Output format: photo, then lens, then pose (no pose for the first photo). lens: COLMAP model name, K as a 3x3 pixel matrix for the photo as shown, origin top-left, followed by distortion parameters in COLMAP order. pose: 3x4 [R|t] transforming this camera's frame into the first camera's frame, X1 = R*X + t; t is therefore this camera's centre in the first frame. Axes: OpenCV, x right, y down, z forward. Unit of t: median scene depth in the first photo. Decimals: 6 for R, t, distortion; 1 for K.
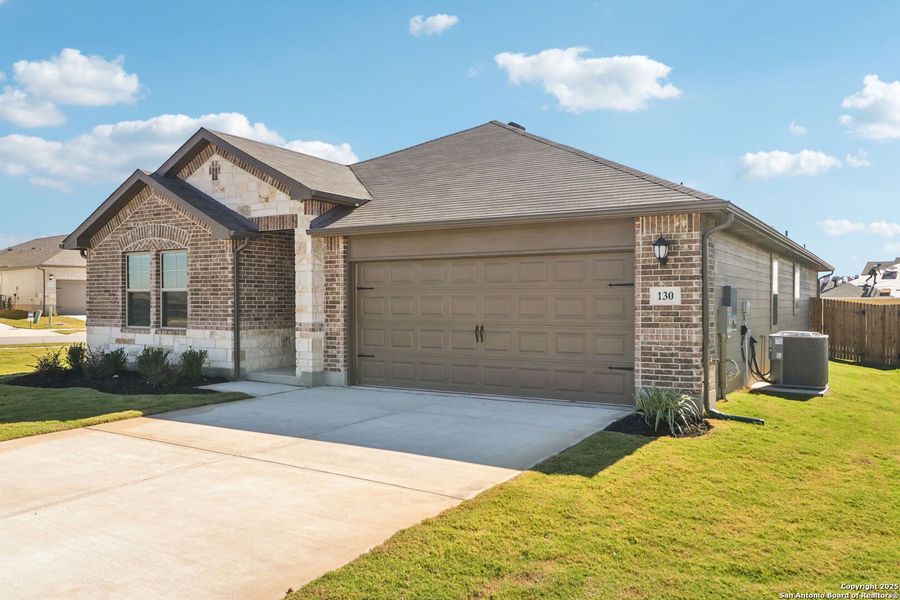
lens RADIAL K [[701.7, 0, 437.6], [0, 701.7, 307.3], [0, 0, 1]] dist [0.001619, 0.043010]
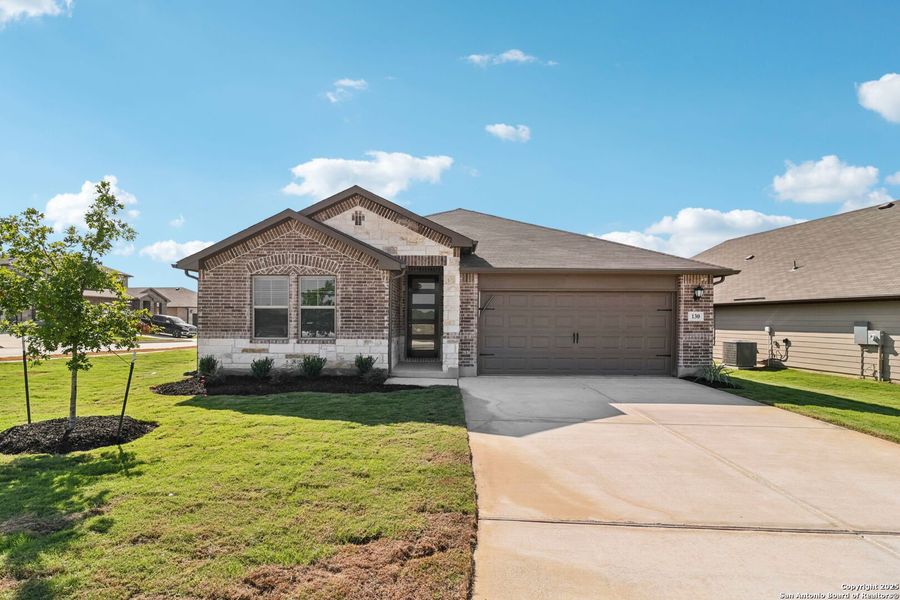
lens RADIAL K [[446.9, 0, 466.8], [0, 446.9, 306.4], [0, 0, 1]] dist [0.002205, -0.001465]
pose [[0.852426, 0.022033, 0.522383, -0.629189], [-0.001775, 0.999228, -0.039249, 0.003917], [-0.522845, 0.032530, 0.851807, 0.221123]]
